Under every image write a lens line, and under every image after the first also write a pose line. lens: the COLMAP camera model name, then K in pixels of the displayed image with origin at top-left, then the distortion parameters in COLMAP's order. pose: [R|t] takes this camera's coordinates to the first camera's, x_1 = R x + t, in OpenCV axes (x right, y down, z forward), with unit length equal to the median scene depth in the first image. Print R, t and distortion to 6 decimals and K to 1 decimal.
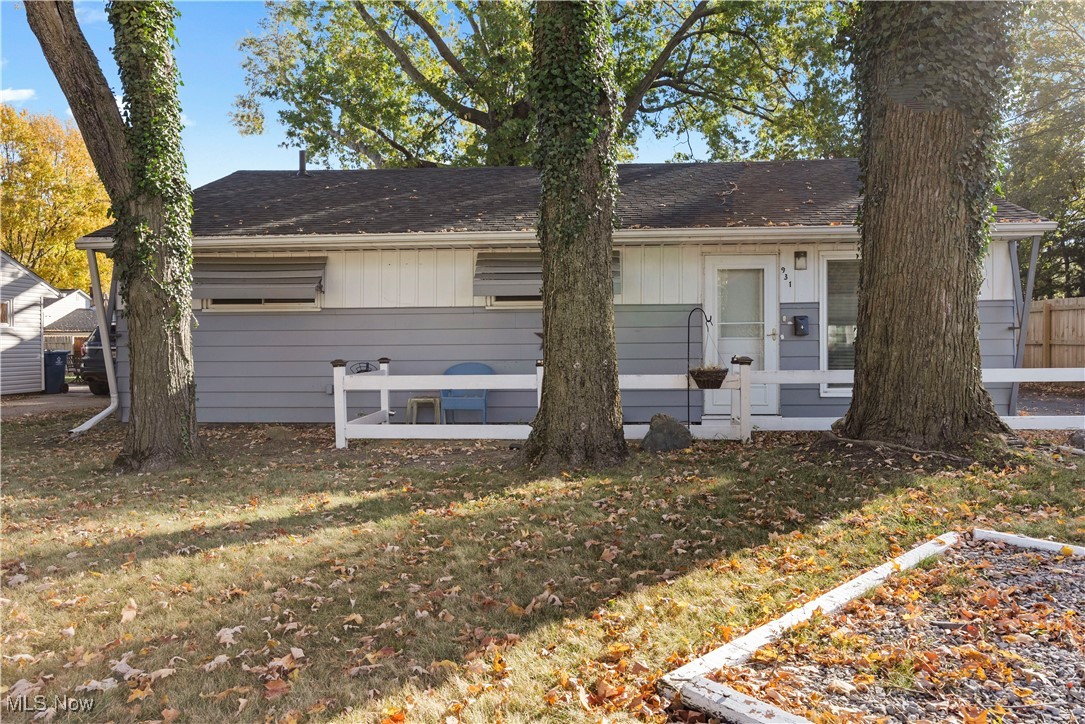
lens RADIAL K [[735.0, 0, 543.6], [0, 735.0, 359.0], [0, 0, 1]] dist [0.008225, 0.000812]
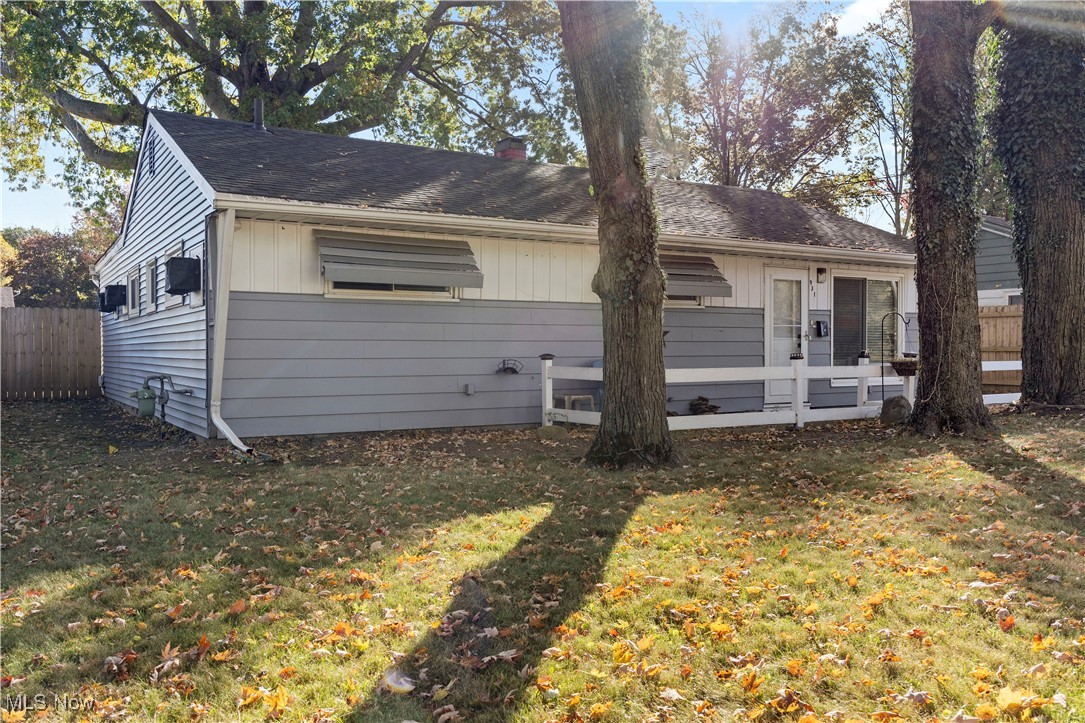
lens RADIAL K [[908.8, 0, 544.7], [0, 908.8, 363.1], [0, 0, 1]] dist [0.013120, 0.001940]
pose [[0.808013, -0.003105, 0.589157, -0.894603], [0.001742, 0.999994, 0.002882, 0.007085], [-0.589162, -0.001303, 0.808014, 0.042919]]
